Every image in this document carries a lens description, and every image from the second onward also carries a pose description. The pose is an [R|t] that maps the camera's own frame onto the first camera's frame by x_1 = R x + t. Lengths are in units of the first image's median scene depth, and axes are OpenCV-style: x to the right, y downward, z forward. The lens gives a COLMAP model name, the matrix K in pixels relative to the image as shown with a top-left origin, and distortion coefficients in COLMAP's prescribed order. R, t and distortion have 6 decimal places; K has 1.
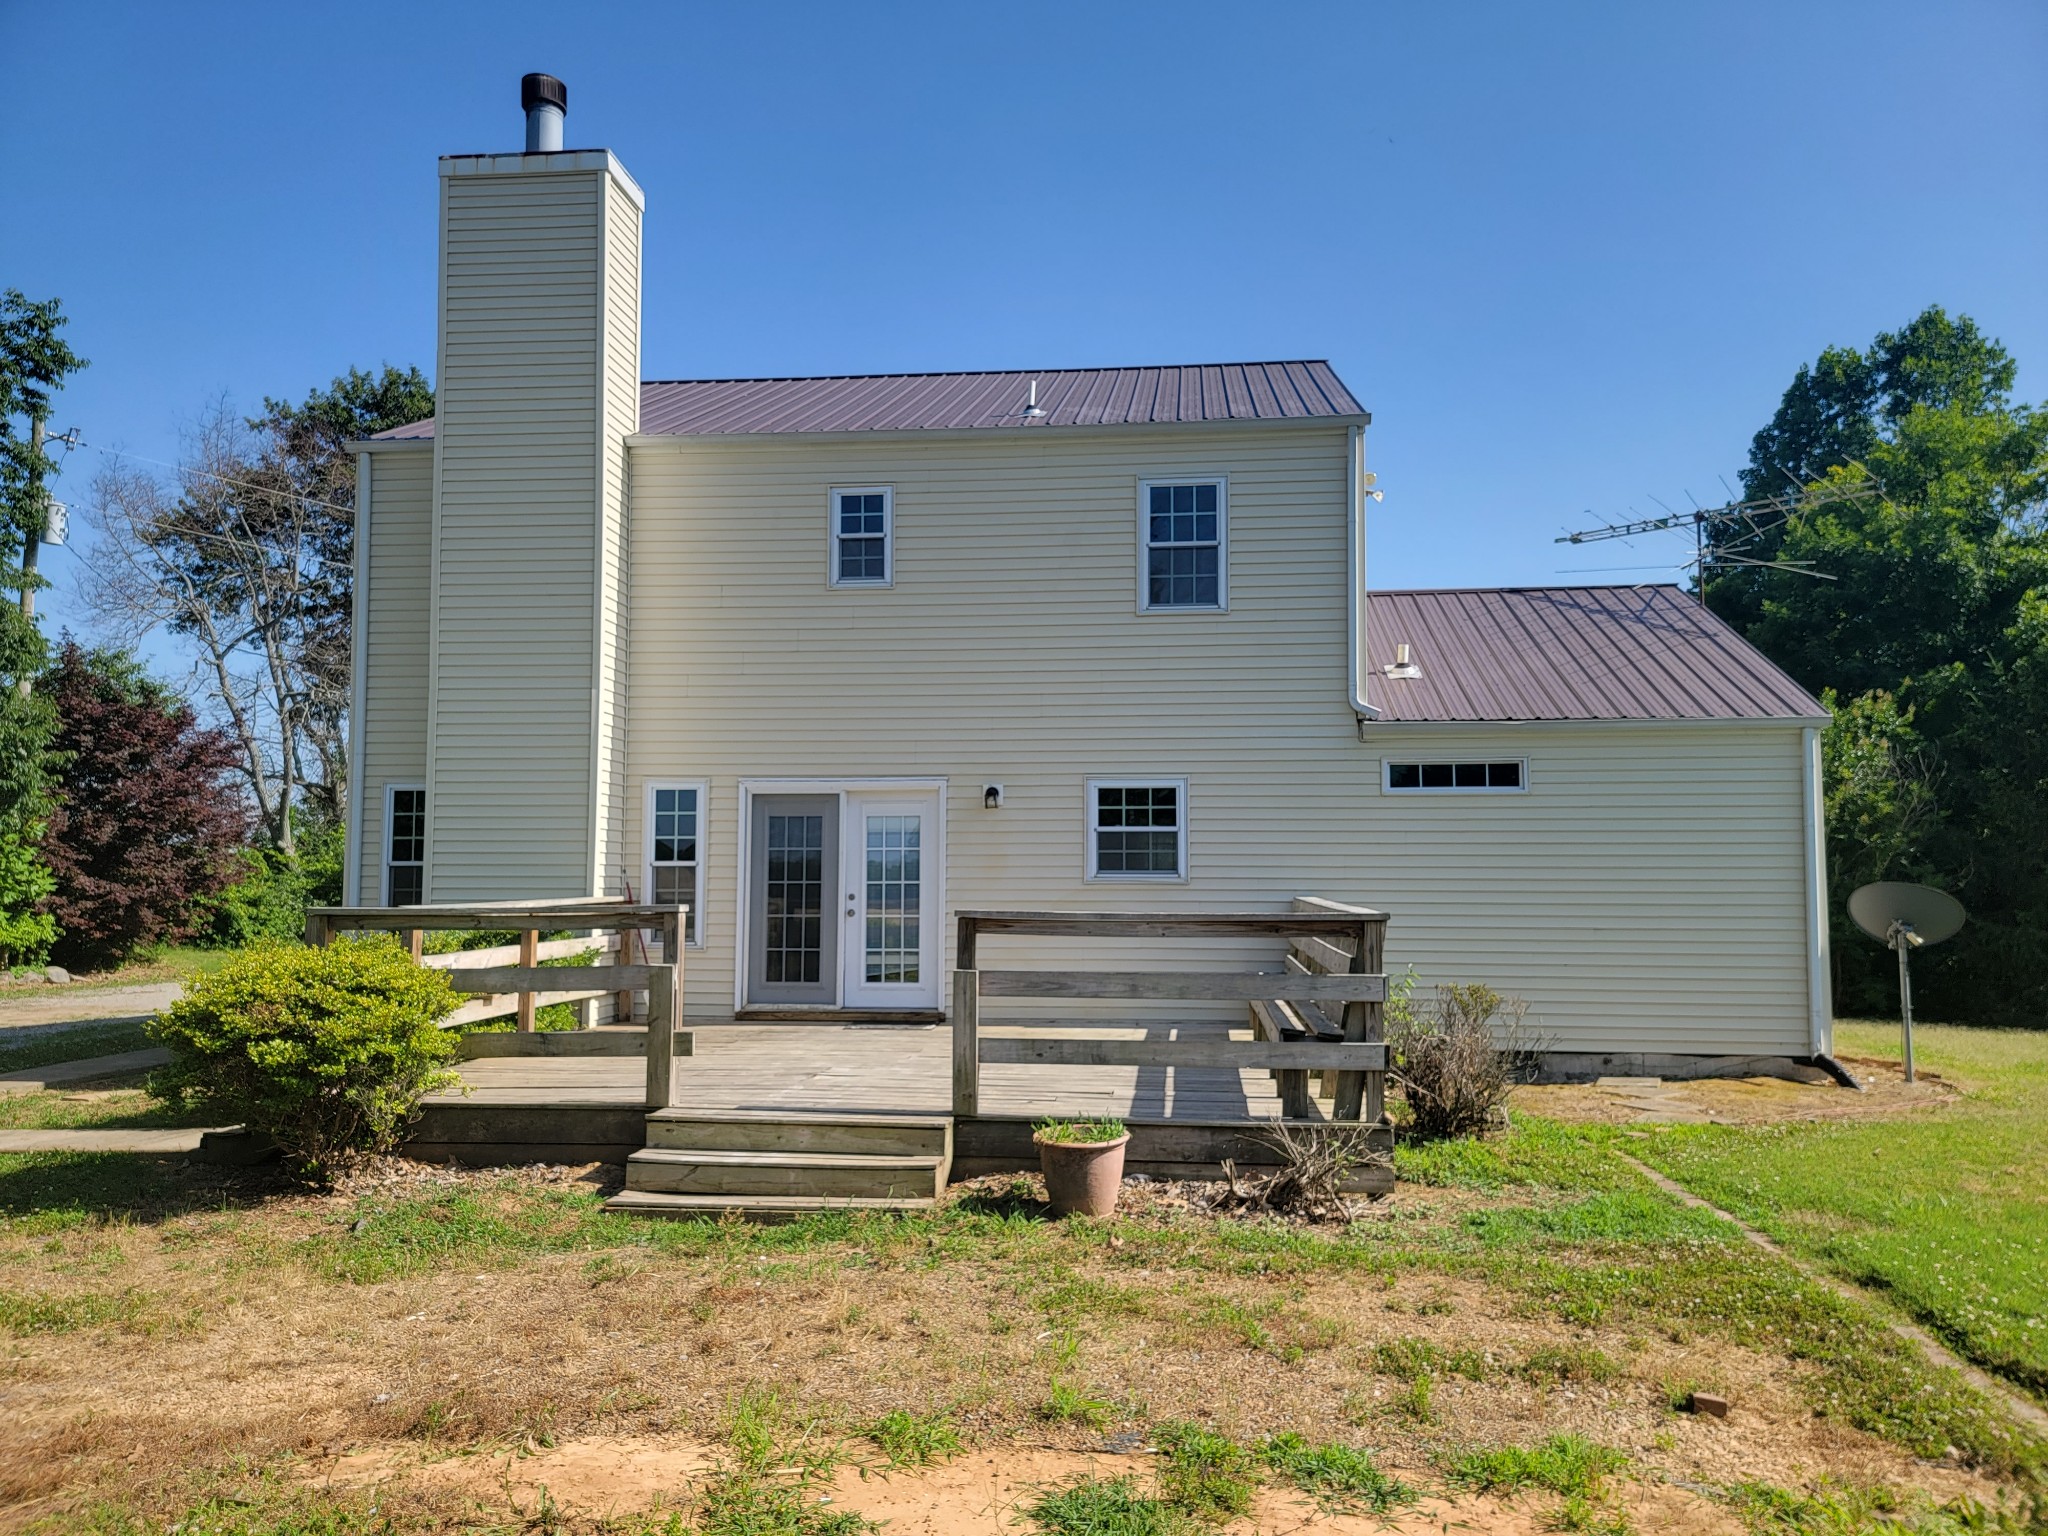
lens RADIAL K [[1438.9, 0, 1027.9], [0, 1438.9, 761.2], [0, 0, 1]] dist [0.068893, -0.057483]
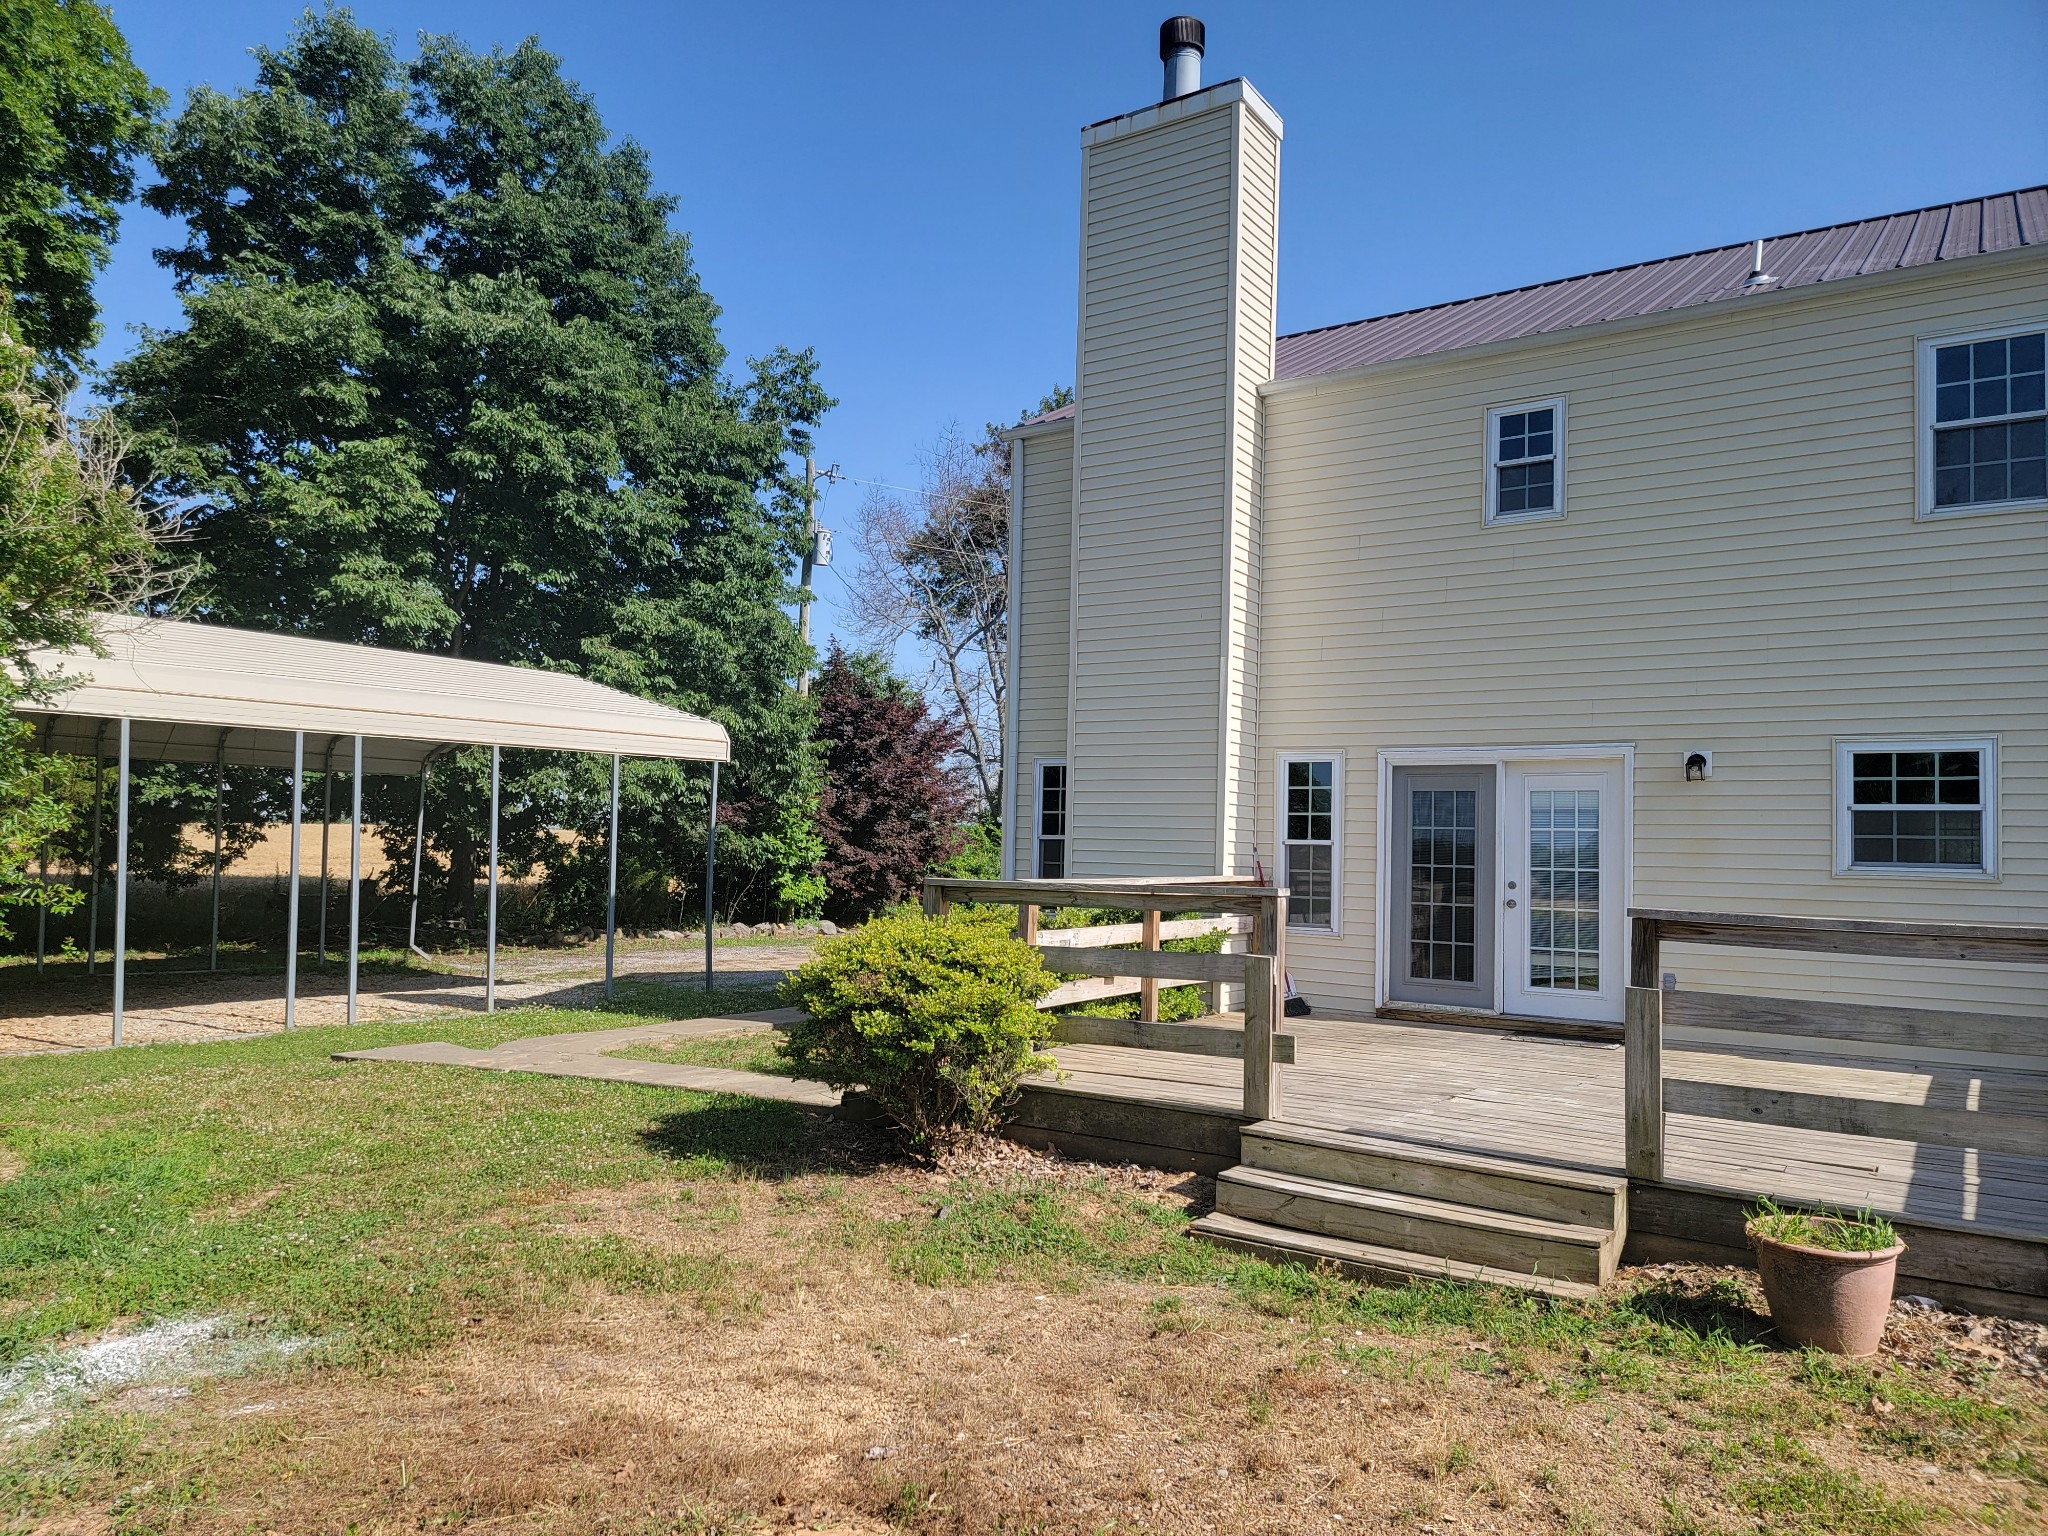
lens RADIAL K [[1435.6, 0, 1002.8], [0, 1435.6, 785.1], [0, 0, 1]] dist [0.084778, -0.074491]
pose [[0.886977, -0.002276, -0.461809, 0.007074], [0.015829, 0.999550, 0.025476, 0.008089], [0.461543, -0.029907, 0.886613, 0.100225]]
